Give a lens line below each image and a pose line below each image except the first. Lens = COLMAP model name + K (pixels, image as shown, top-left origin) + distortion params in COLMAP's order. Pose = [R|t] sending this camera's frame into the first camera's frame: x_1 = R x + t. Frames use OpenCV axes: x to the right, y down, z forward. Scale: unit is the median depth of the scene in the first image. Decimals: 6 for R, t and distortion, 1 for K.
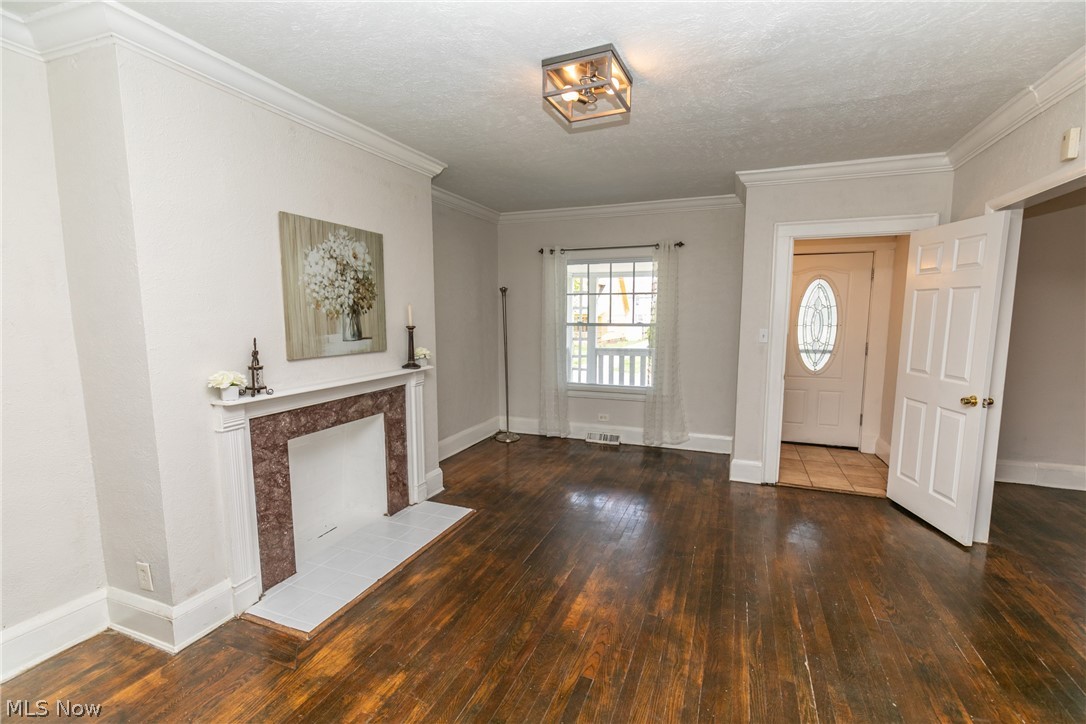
lens RADIAL K [[482.8, 0, 540.0], [0, 482.8, 371.6], [0, 0, 1]] dist [0.001020, -0.000241]
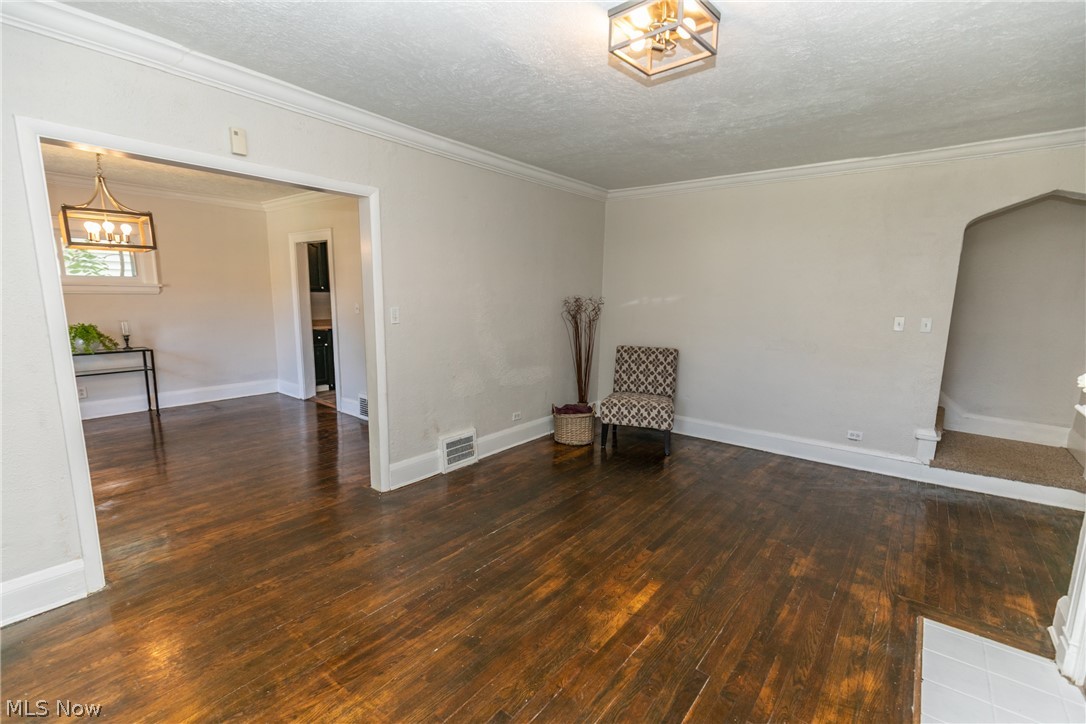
lens RADIAL K [[482.8, 0, 540.0], [0, 482.8, 371.6], [0, 0, 1]] dist [0.001020, -0.000241]
pose [[-0.958460, -0.061587, 0.278498, 0.030294], [0.018370, 0.961054, 0.275748, -0.200053], [-0.284634, 0.269410, -0.920001, 1.650596]]
